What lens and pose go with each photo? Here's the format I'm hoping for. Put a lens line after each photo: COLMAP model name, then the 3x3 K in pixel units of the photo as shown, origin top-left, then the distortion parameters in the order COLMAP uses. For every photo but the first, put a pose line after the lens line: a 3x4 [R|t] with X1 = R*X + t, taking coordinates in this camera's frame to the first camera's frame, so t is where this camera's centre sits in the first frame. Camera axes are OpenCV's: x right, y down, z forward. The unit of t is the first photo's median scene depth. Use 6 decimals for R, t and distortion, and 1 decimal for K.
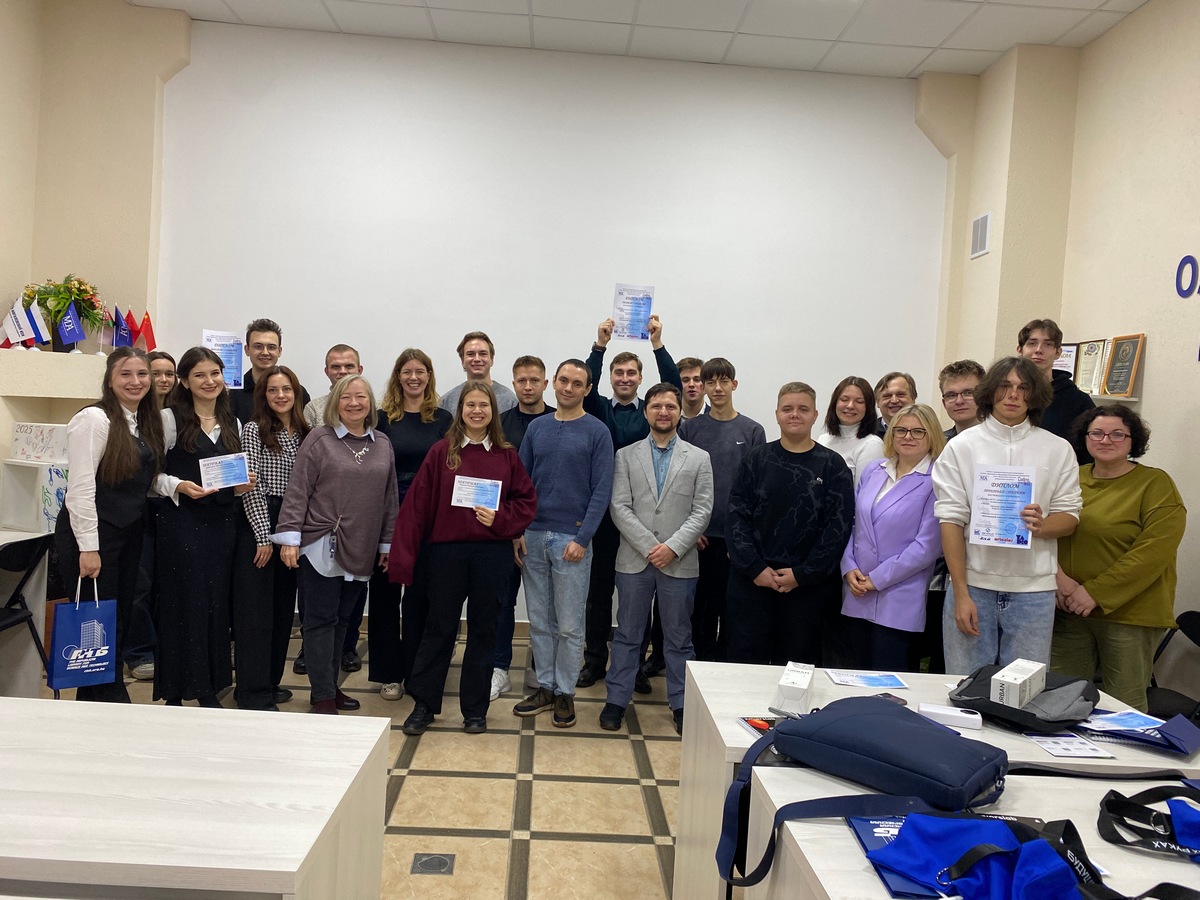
lens RADIAL K [[899.1, 0, 590.3], [0, 899.1, 436.6], [0, 0, 1]] dist [0.043219, -0.031739]
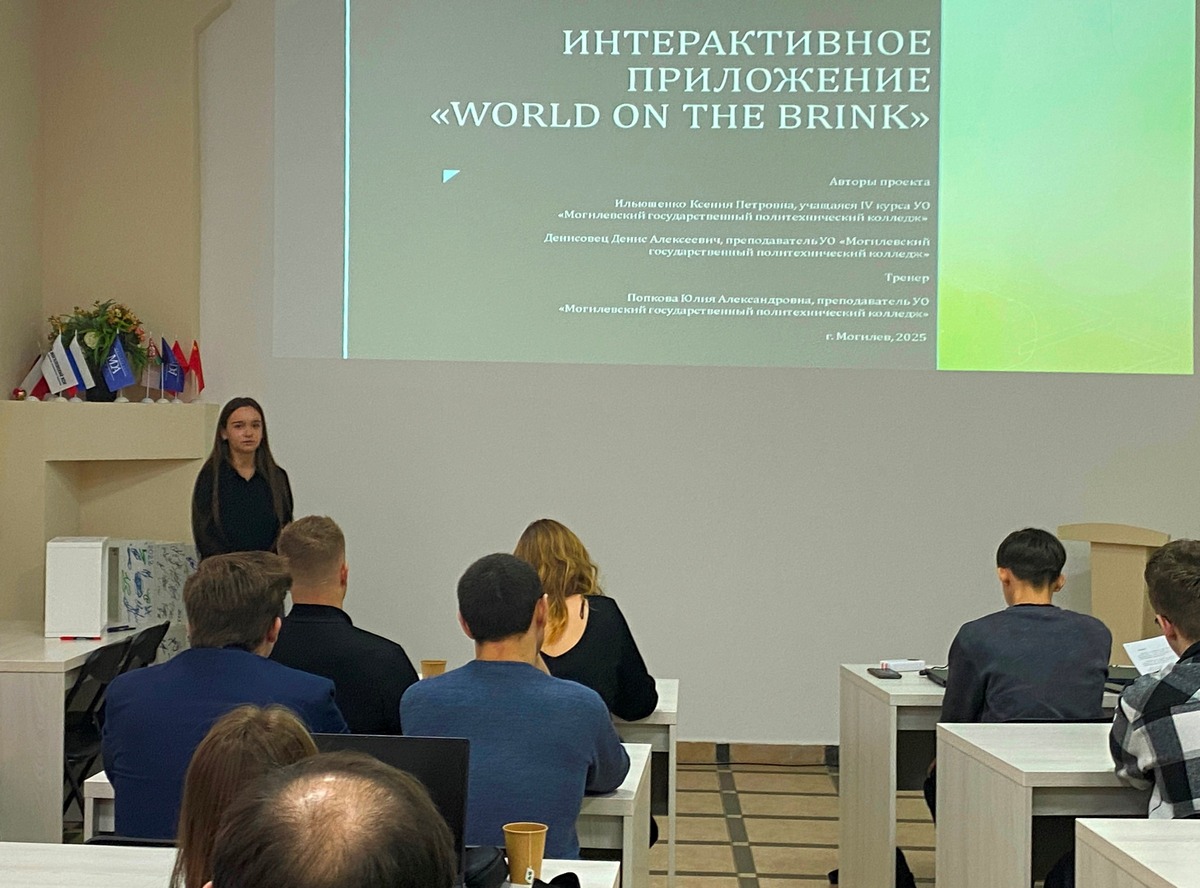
lens RADIAL K [[1950.0, 0, 586.2], [0, 1950.0, 423.3], [0, 0, 1]] dist [0.116667, 0.000000]
pose [[0.995300, -0.047113, -0.084607, -0.030738], [0.044360, 0.998432, -0.034128, 0.001415], [0.086082, 0.030214, 0.995830, -0.638893]]
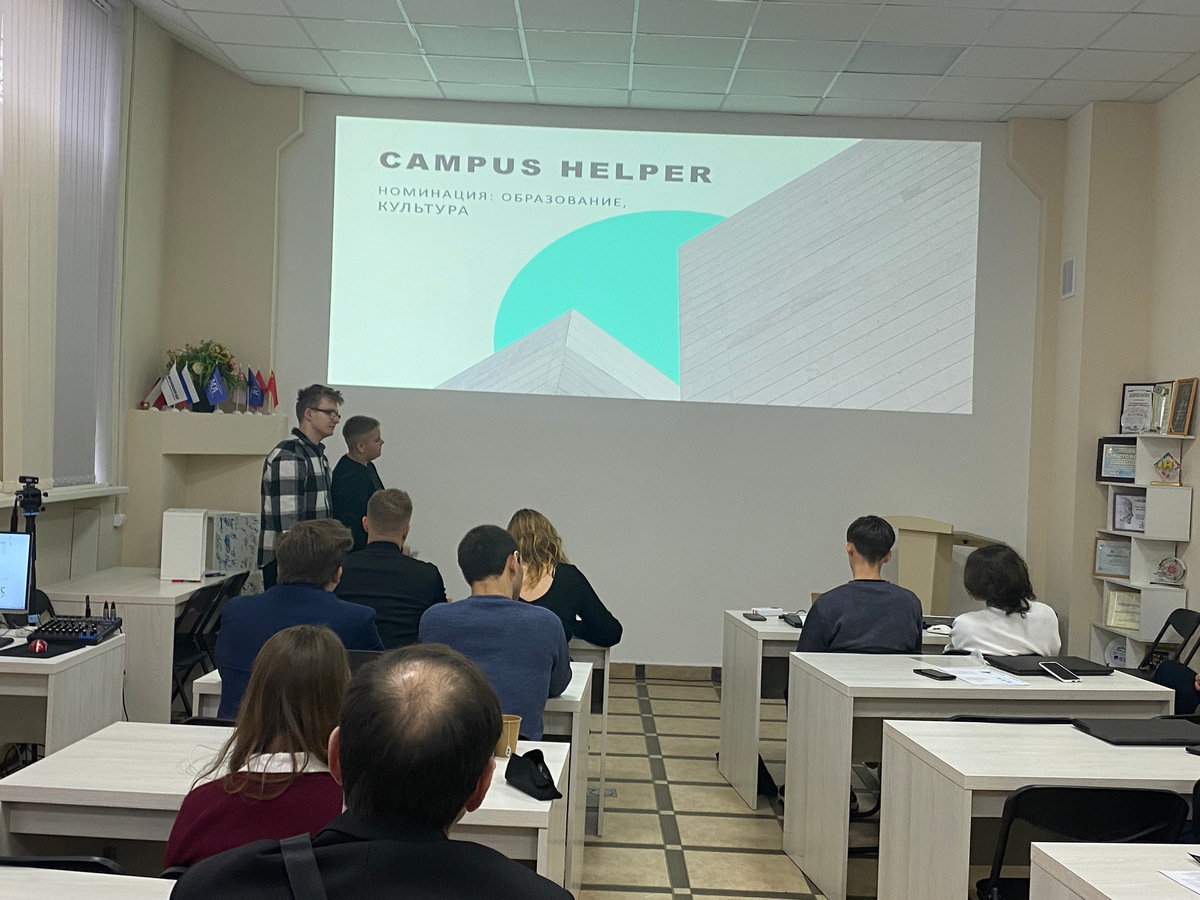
lens RADIAL K [[1386.8, 0, 606.9], [0, 1386.8, 439.7], [0, 0, 1]] dist [0.098223, 0.000000]
pose [[0.998946, -0.020668, -0.040984, -0.034324], [0.019416, 0.999340, -0.030702, 0.000719], [0.041591, 0.029874, 0.998688, -0.653855]]
